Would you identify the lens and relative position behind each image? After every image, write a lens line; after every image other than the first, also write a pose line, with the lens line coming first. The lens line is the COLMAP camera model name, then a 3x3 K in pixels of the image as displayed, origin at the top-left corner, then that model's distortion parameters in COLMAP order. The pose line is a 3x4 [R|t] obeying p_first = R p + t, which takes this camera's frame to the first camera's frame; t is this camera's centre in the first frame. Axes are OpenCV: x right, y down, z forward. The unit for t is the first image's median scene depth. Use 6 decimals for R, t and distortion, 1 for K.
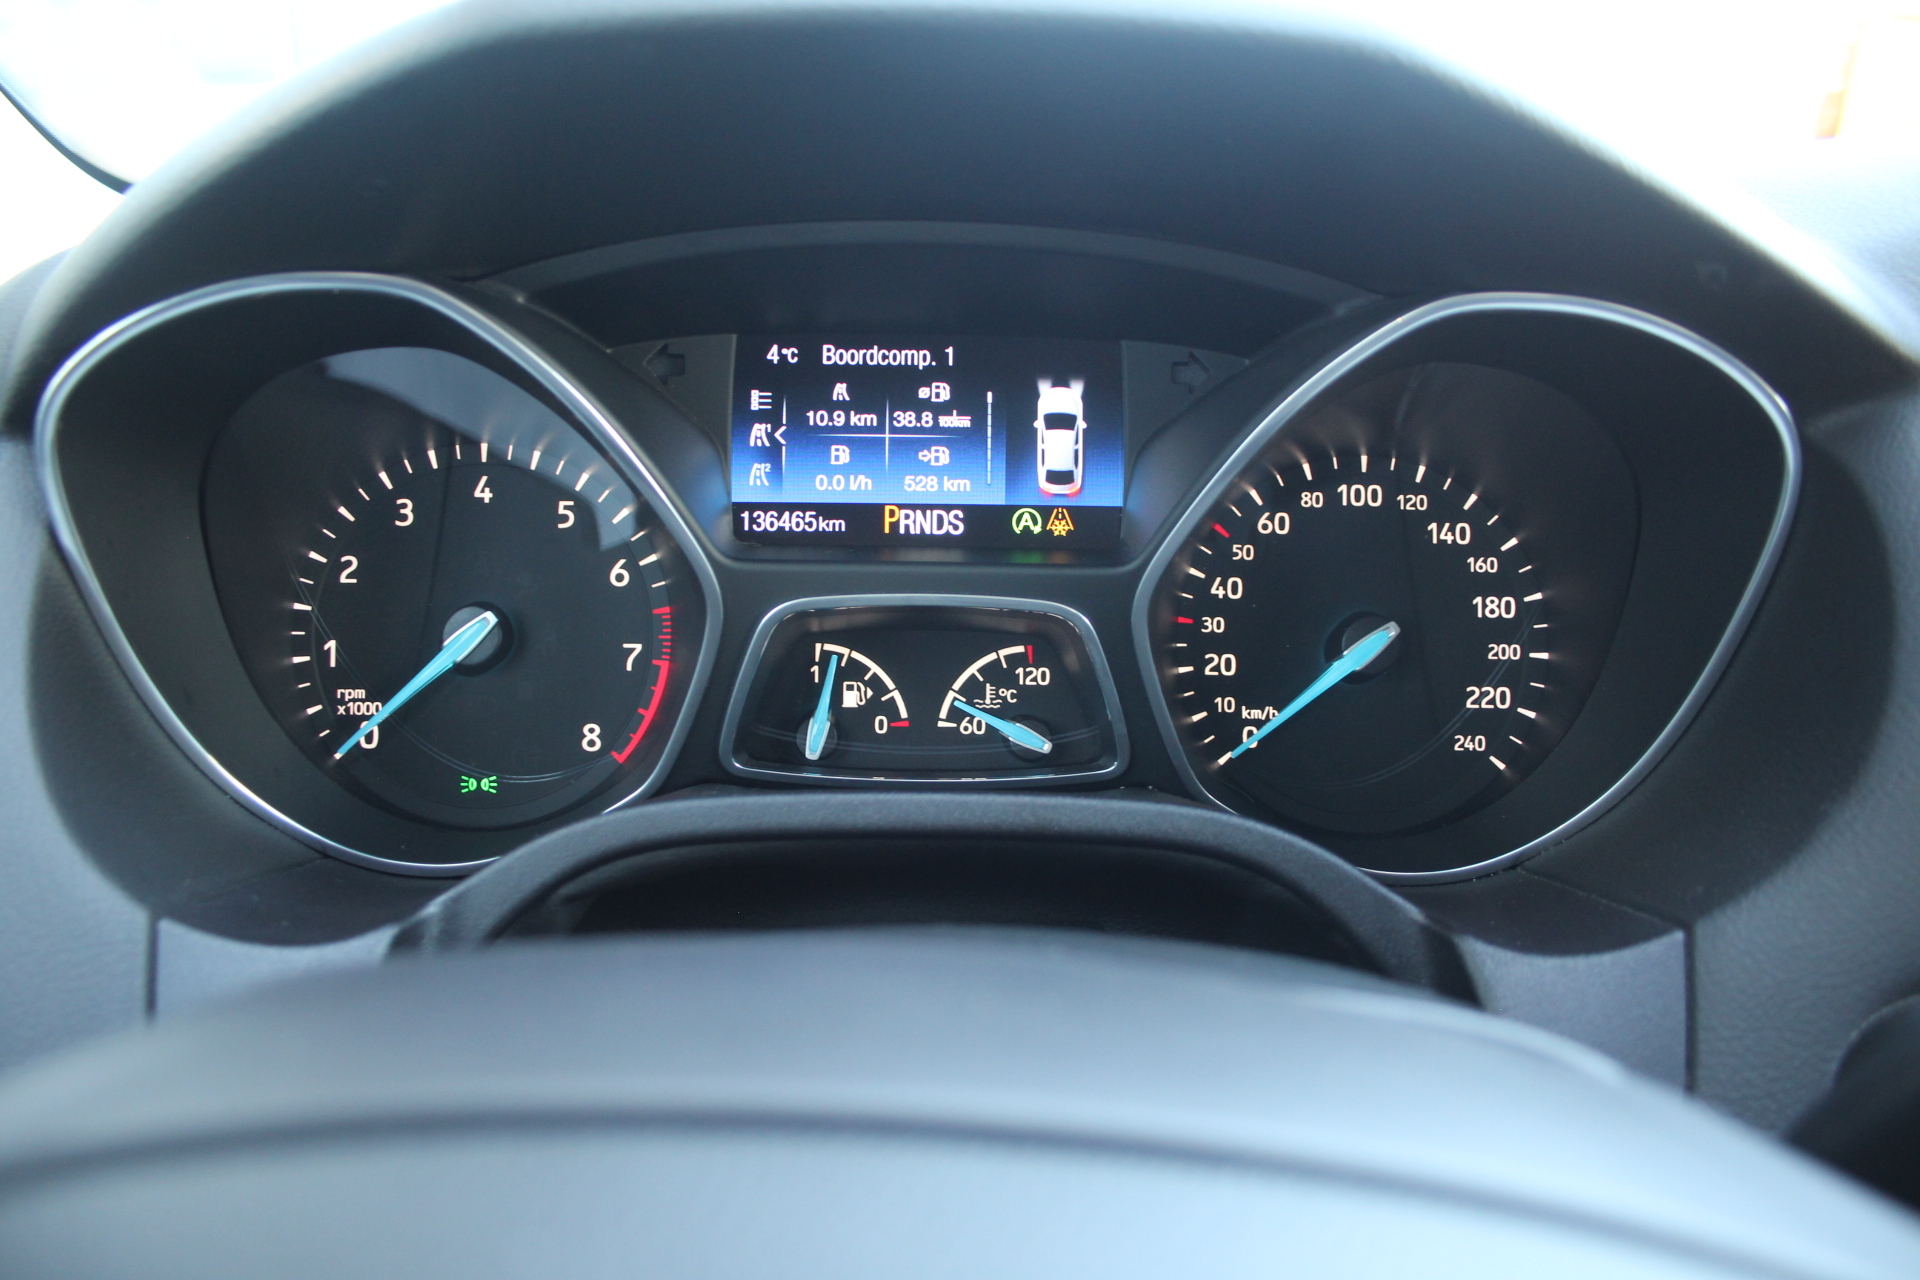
lens RADIAL K [[1546.4, 0, 953.3], [0, 1546.4, 673.8], [0, 0, 1]] dist [-0.154982, 0.108070]
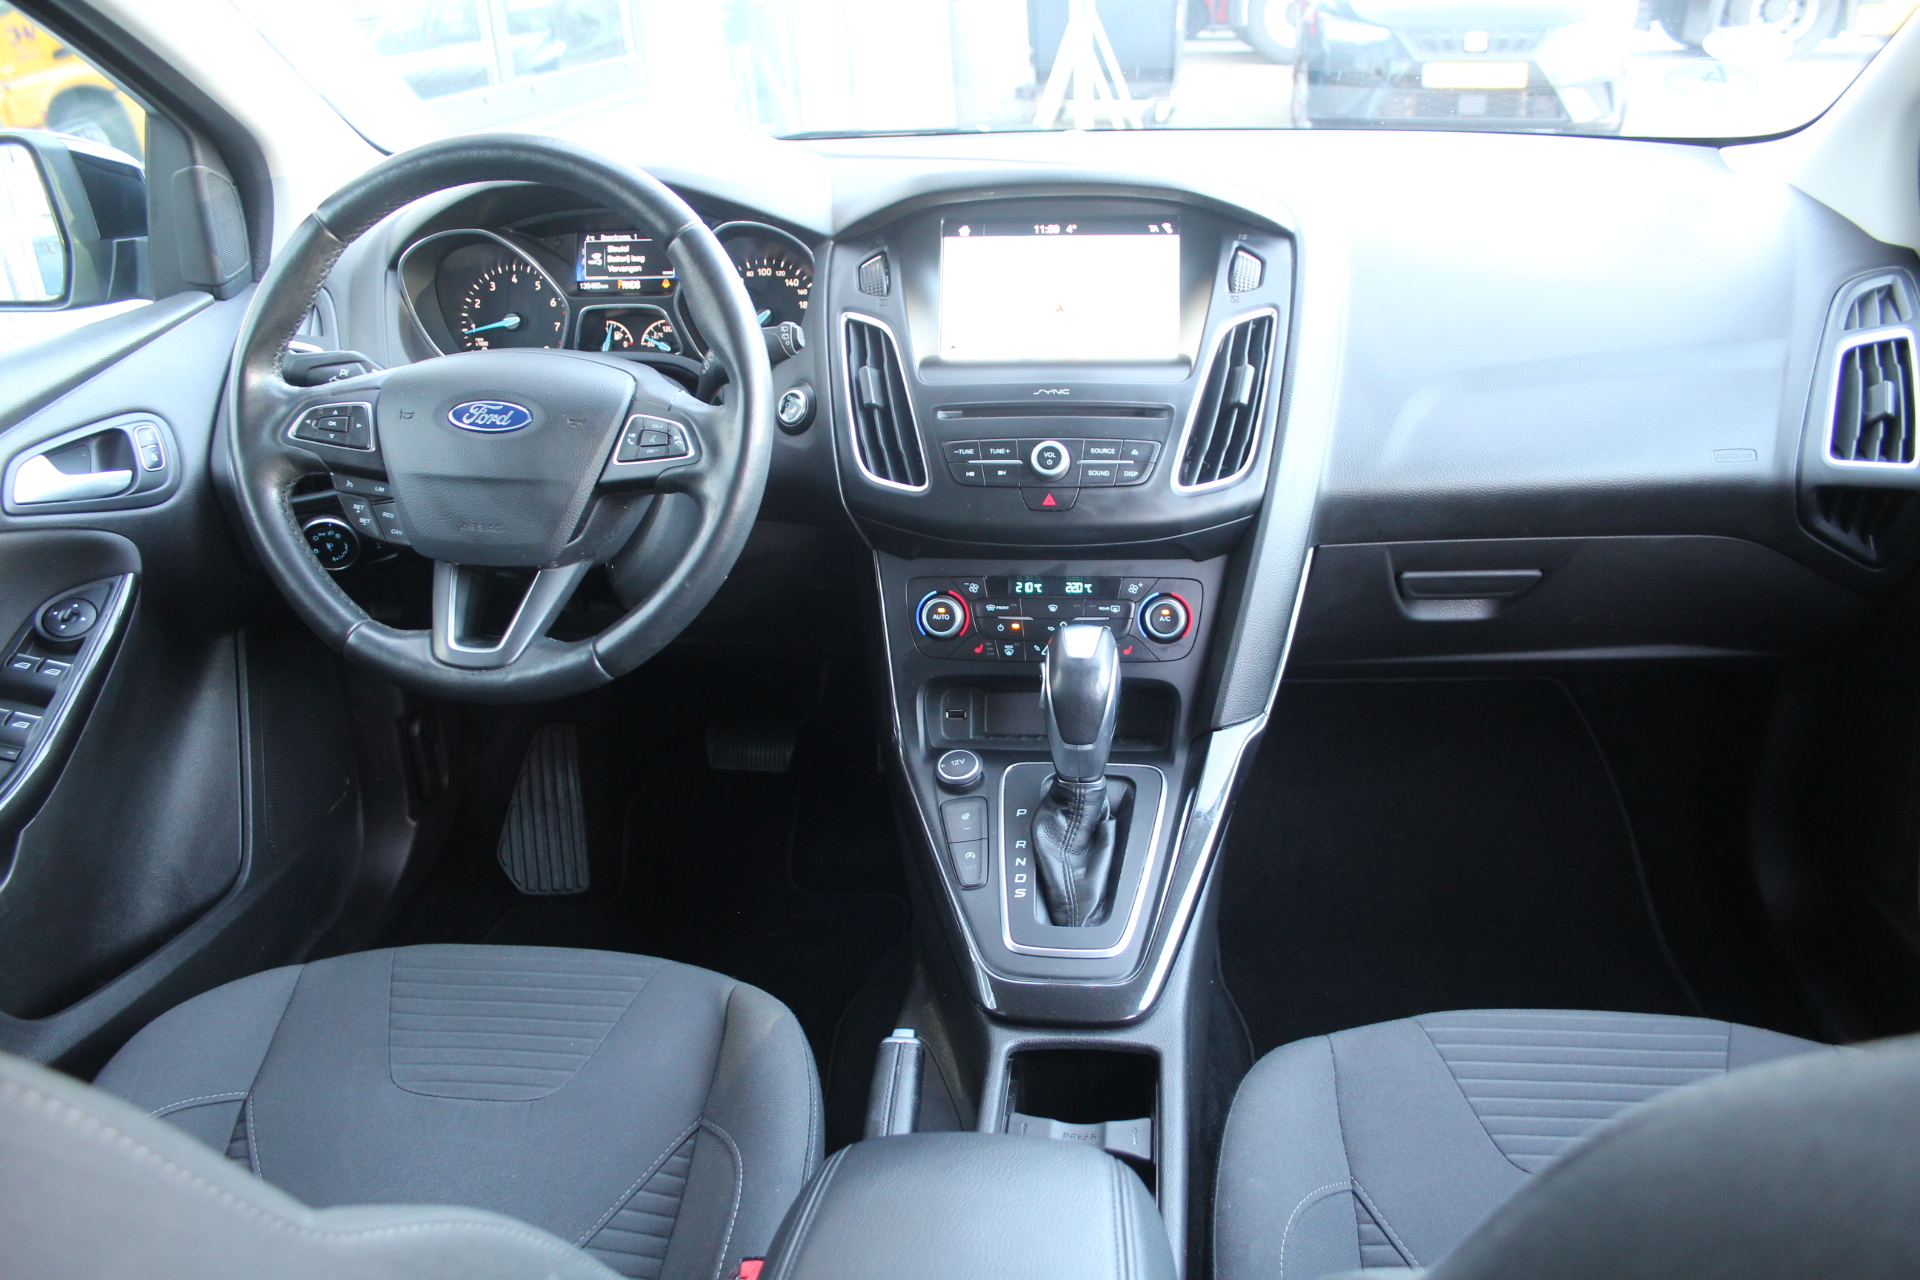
lens RADIAL K [[1546.4, 0, 953.3], [0, 1546.4, 673.8], [0, 0, 1]] dist [-0.154982, 0.108070]
pose [[0.990419, 0.015255, -0.137247, 1.158694], [0.004664, 0.989616, 0.143657, 0.275737], [0.138013, -0.142921, 0.980064, -2.348370]]
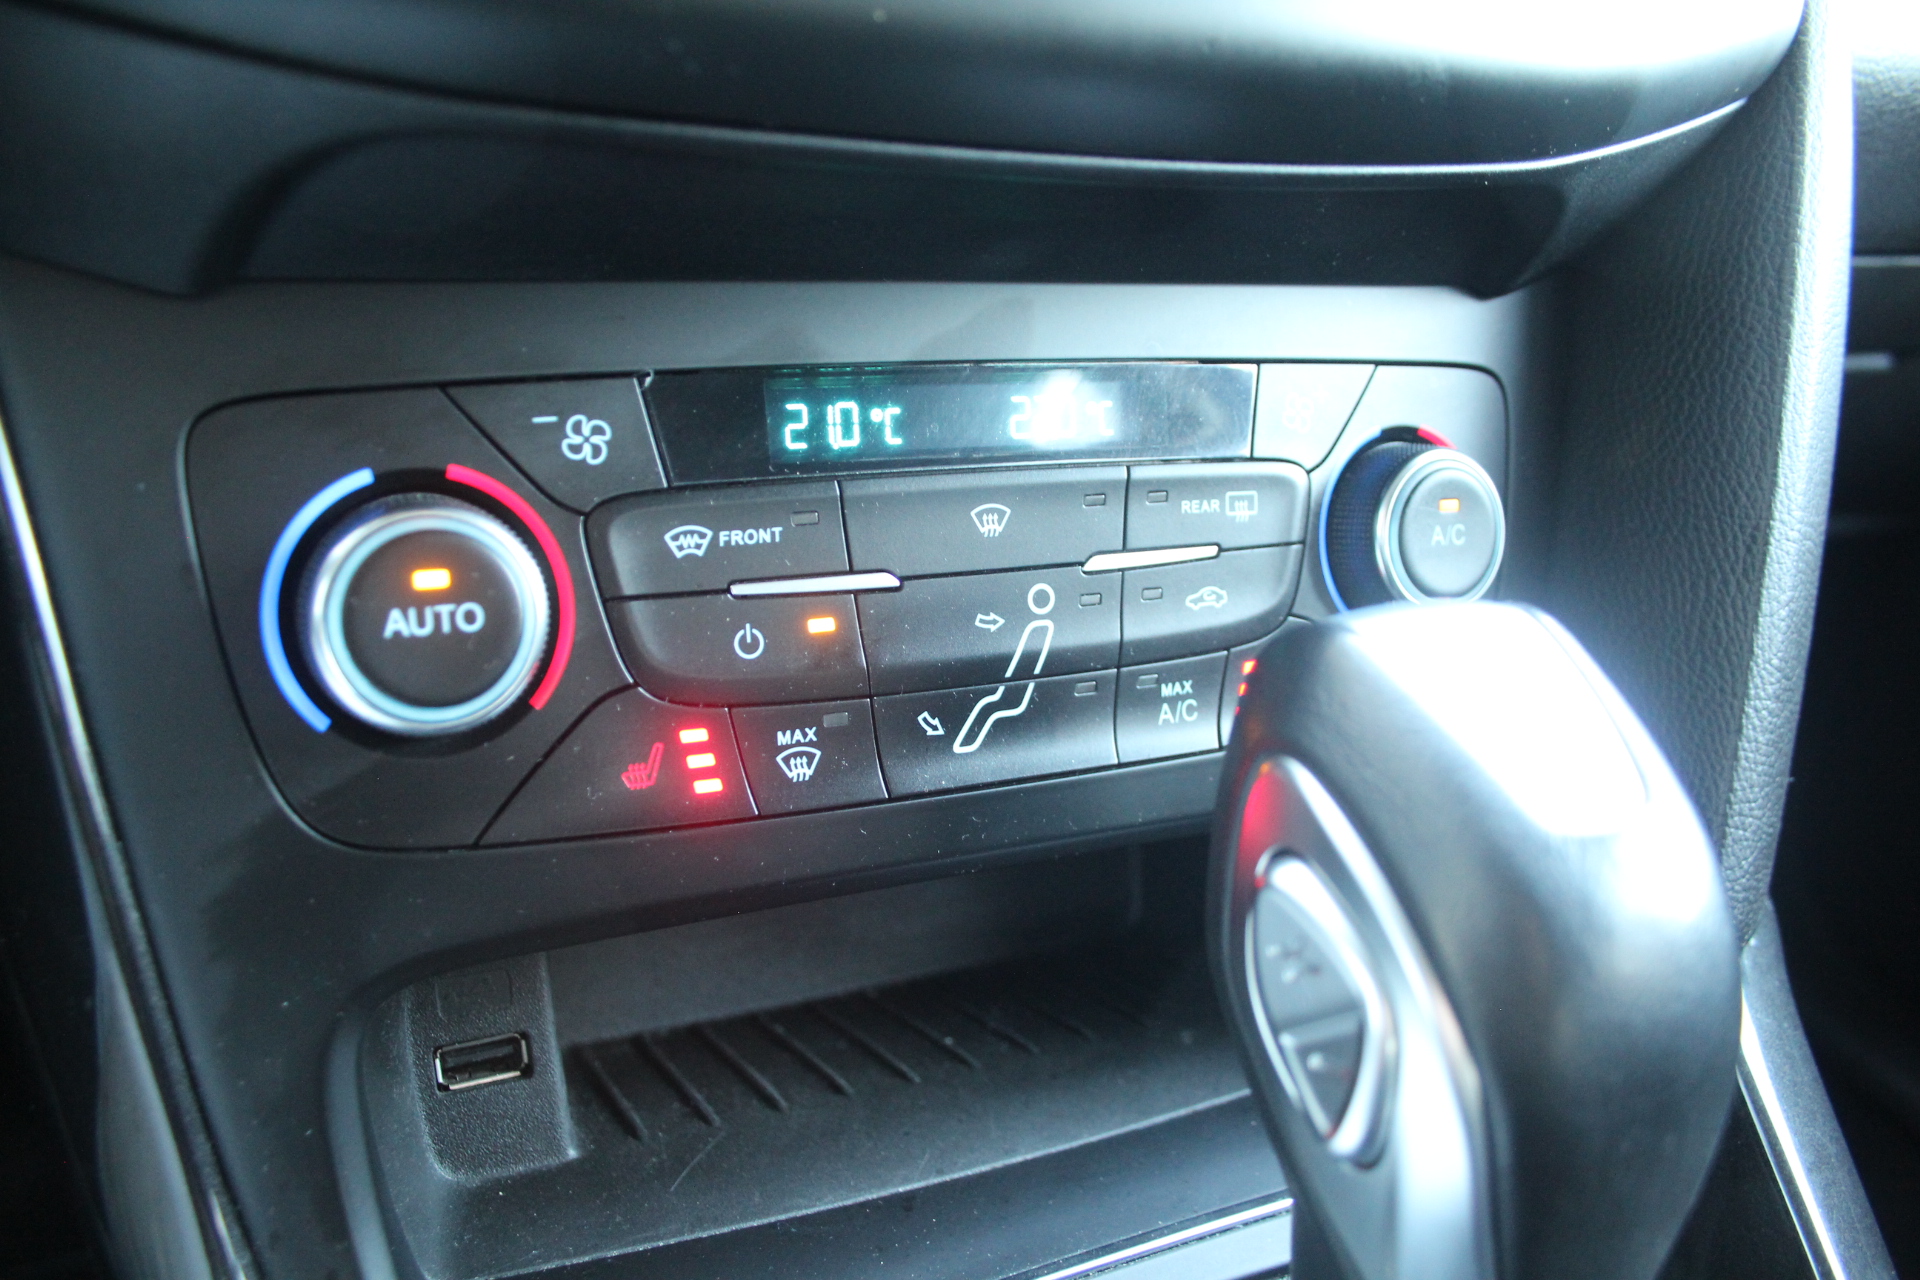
lens RADIAL K [[1546.4, 0, 953.3], [0, 1546.4, 673.8], [0, 0, 1]] dist [-0.154982, 0.108070]
pose [[0.912631, -0.098968, 0.396623, 0.695493], [0.014527, 0.977490, 0.210483, 0.504046], [-0.408526, -0.186332, 0.893525, 0.000166]]
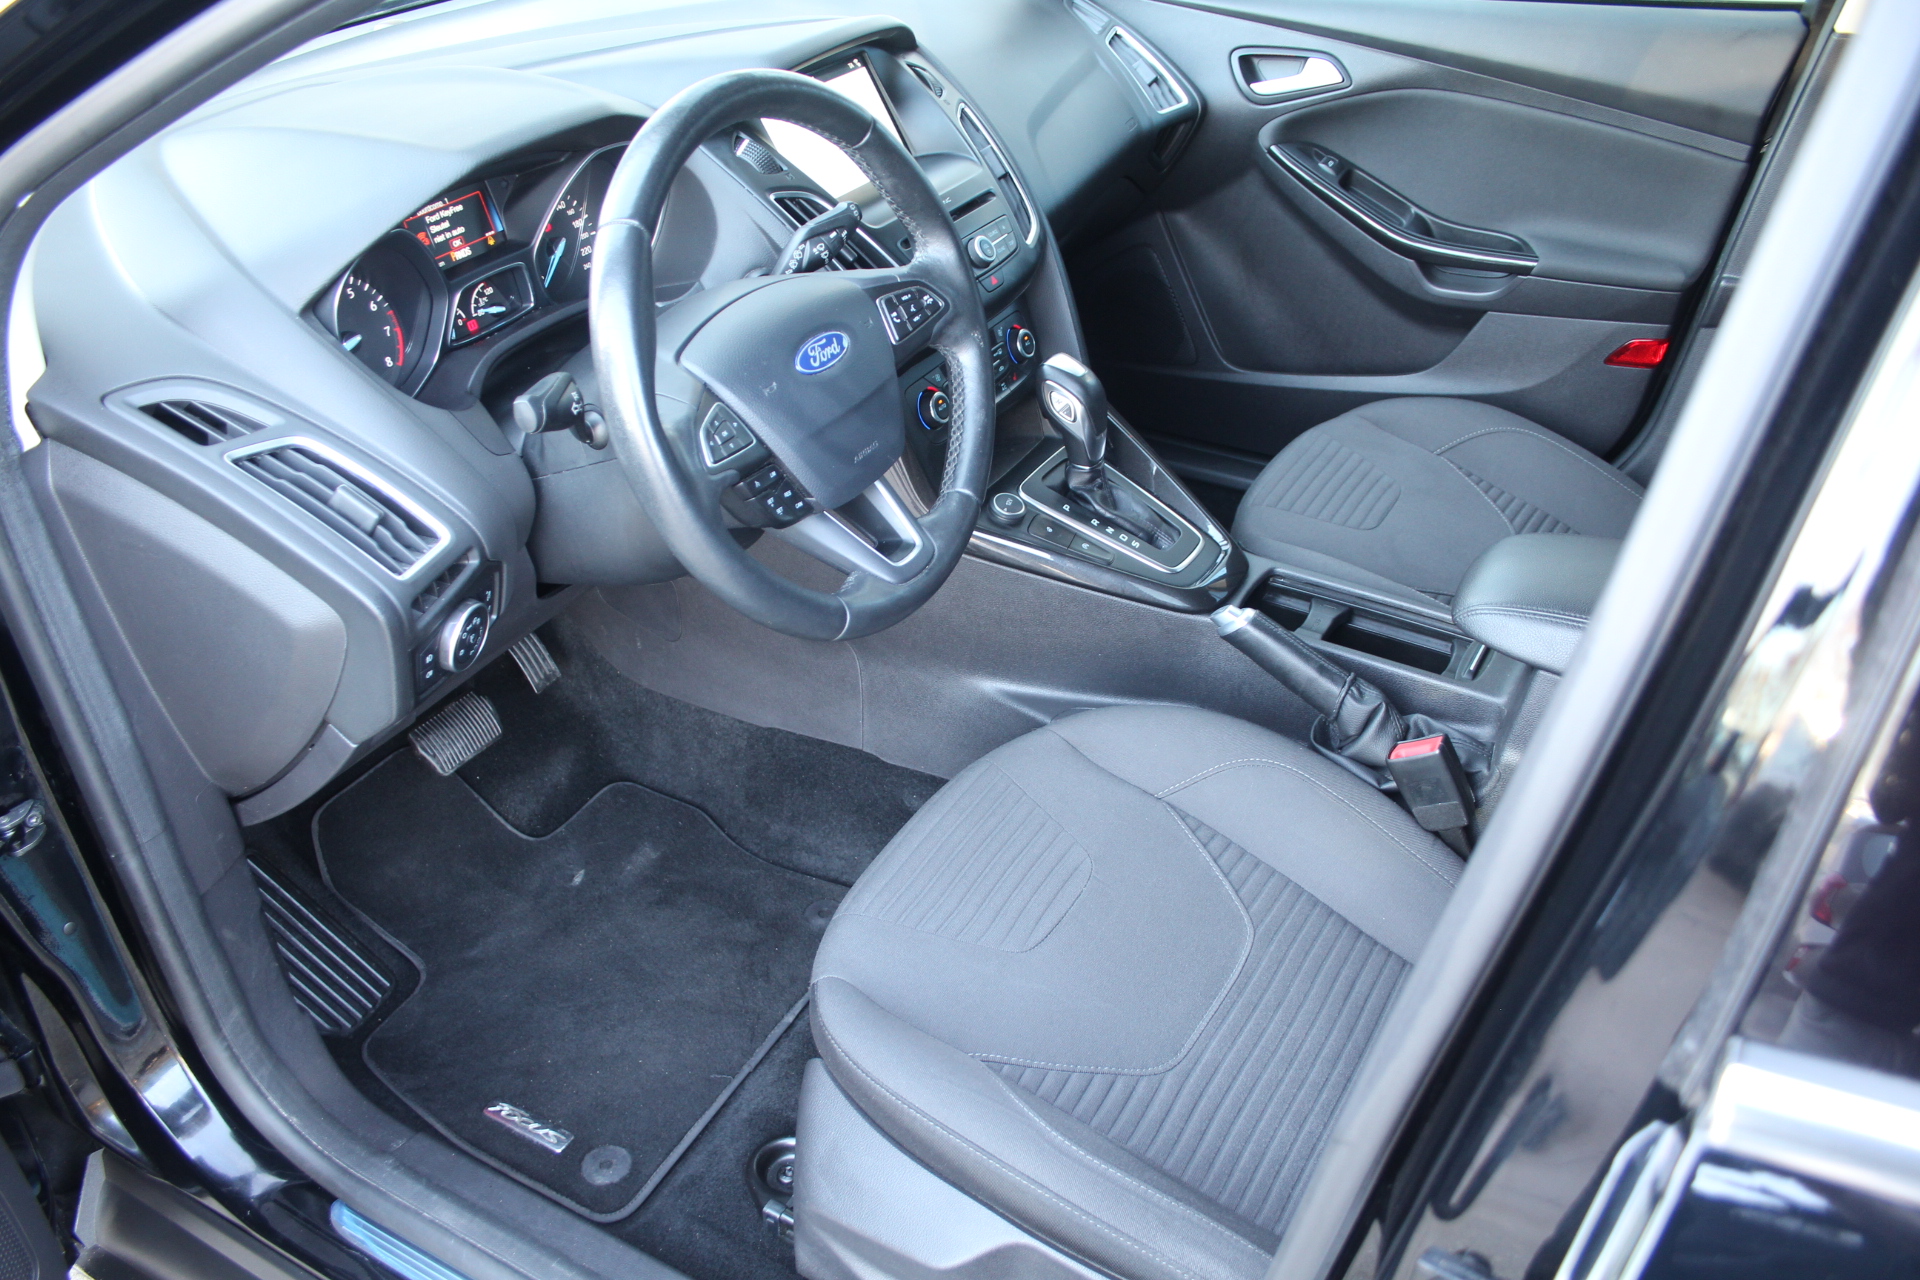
lens RADIAL K [[1546.4, 0, 953.3], [0, 1546.4, 673.8], [0, 0, 1]] dist [-0.154982, 0.108070]
pose [[0.526100, -0.505883, 0.683594, -1.961905], [0.276350, 0.861901, 0.425155, -0.376924], [-0.804269, -0.034763, 0.593247, -1.629940]]
